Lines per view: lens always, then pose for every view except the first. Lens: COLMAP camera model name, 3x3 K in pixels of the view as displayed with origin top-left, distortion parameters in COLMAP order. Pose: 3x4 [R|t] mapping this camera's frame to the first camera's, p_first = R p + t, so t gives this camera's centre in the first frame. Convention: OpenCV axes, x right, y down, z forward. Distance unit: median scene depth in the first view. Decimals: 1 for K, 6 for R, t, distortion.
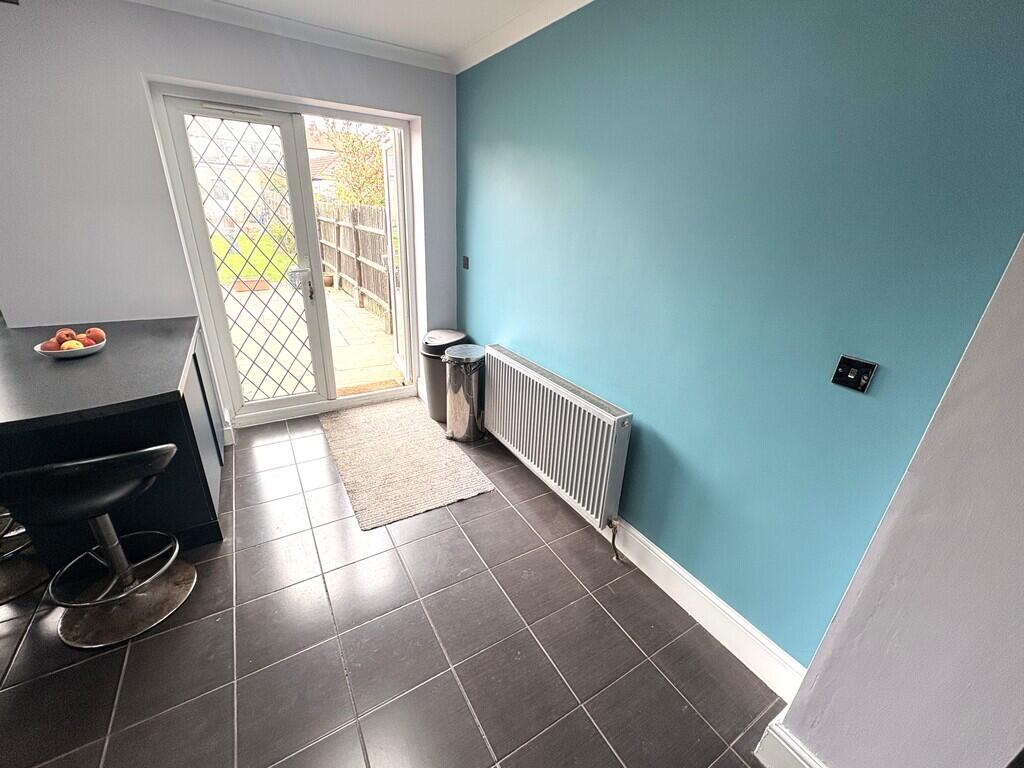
lens RADIAL K [[417.3, 0, 513.5], [0, 417.3, 380.4], [0, 0, 1]] dist [-0.000587, 0.000060]
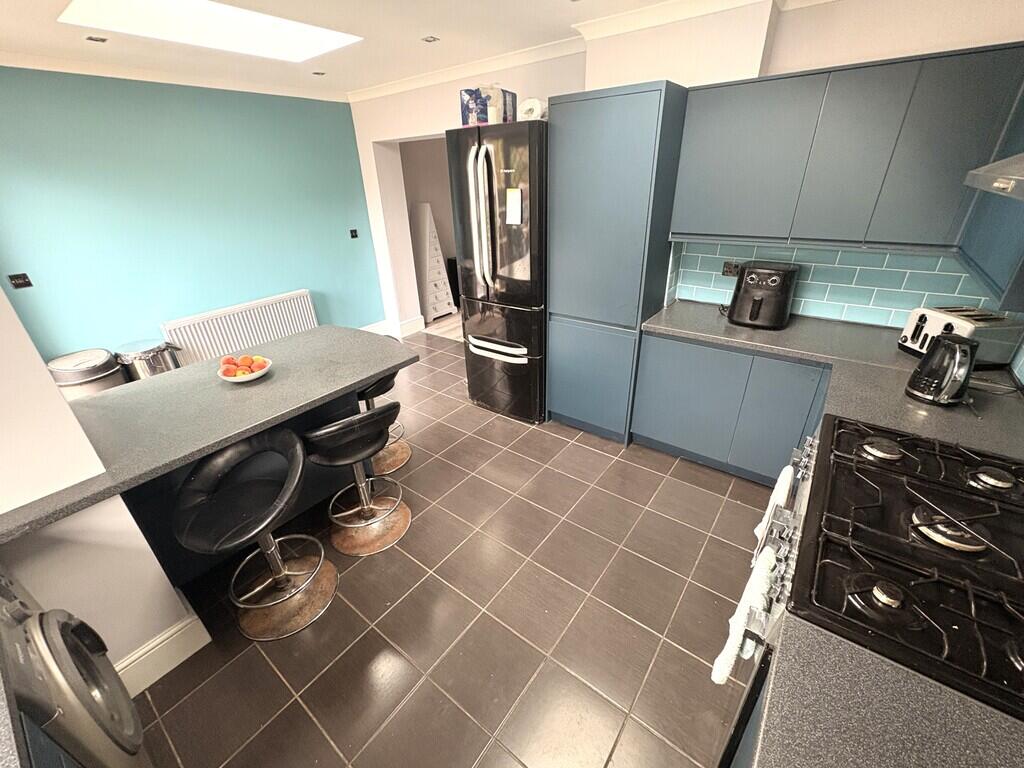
lens RADIAL K [[417.3, 0, 512.4], [0, 417.3, 386.5], [0, 0, 1]] dist [-0.000587, 0.000060]
pose [[-0.366954, -0.448969, 0.814722, -1.700169], [0.365929, 0.735543, 0.570151, -0.308446], [-0.855243, 0.507350, -0.105619, 0.401343]]
